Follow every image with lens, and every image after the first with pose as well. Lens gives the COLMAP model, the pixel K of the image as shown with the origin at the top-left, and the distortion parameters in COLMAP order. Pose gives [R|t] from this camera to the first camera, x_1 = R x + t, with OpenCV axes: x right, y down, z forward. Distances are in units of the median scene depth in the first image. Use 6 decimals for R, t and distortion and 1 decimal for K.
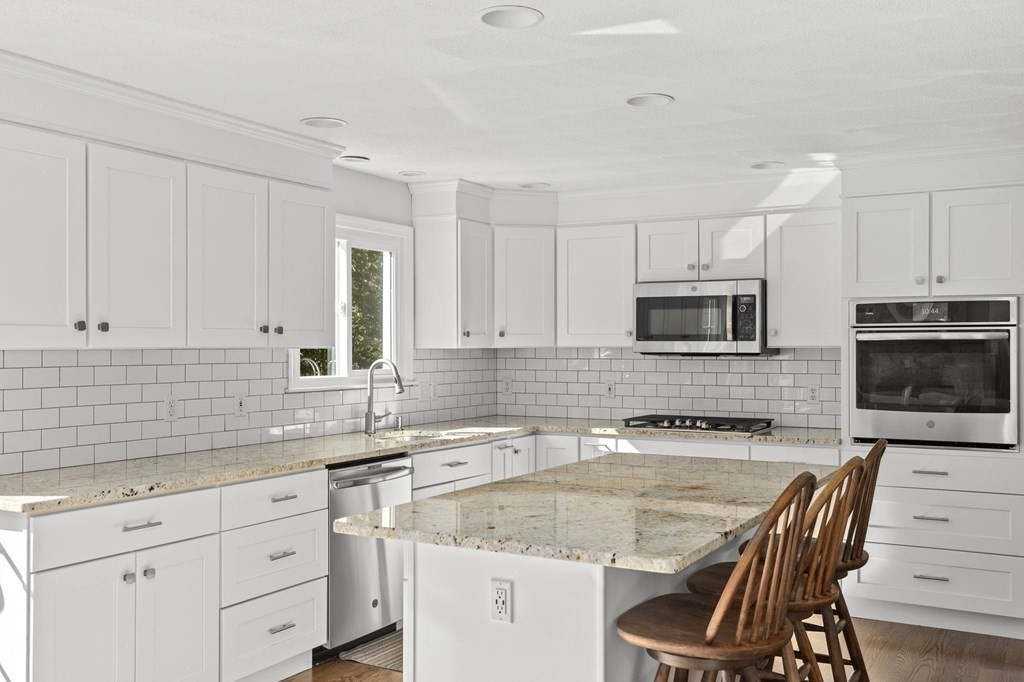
lens RADIAL K [[976.5, 0, 512.8], [0, 976.5, 341.4], [0, 0, 1]] dist [0.014288, 0.000000]
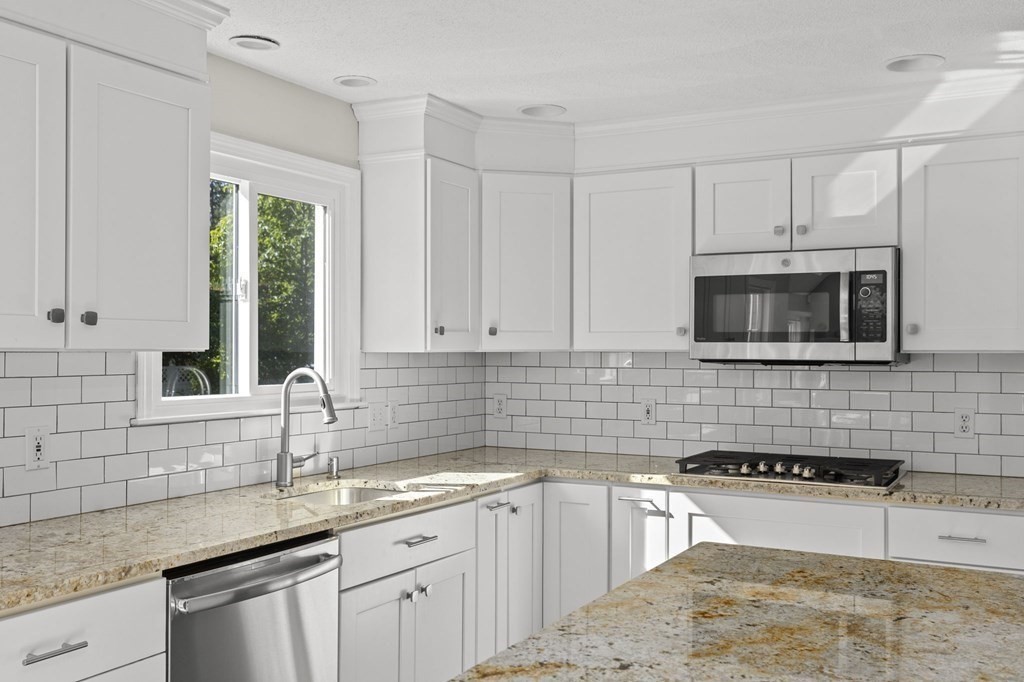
lens RADIAL K [[976.5, 0, 510.4], [0, 976.5, 342.9], [0, 0, 1]] dist [0.014288, 0.000000]
pose [[0.999966, 0.003204, 0.007589, -0.004573], [-0.003185, 0.999992, -0.002598, 0.002487], [-0.007597, 0.002574, 0.999968, 0.353026]]
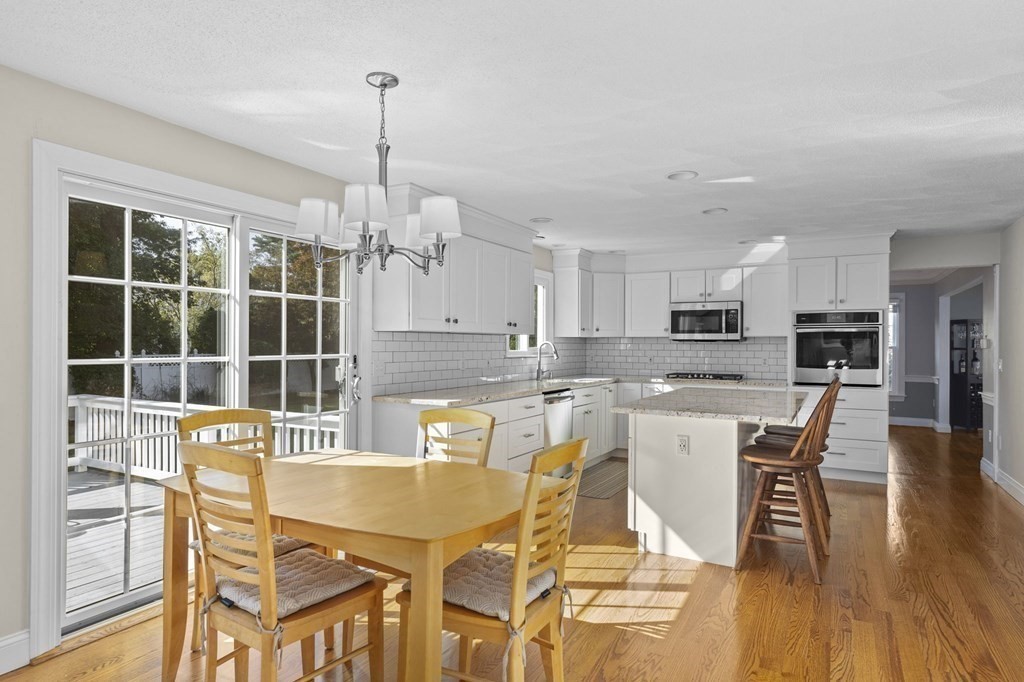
lens RADIAL K [[588.2, 0, 513.3], [0, 588.2, 343.1], [0, 0, 1]] dist [0.006983, 0.002062]
pose [[0.999978, 0.004101, 0.005144, -0.197355], [-0.004109, 0.999990, 0.001641, 0.018619], [-0.005137, -0.001662, 0.999985, -0.153695]]
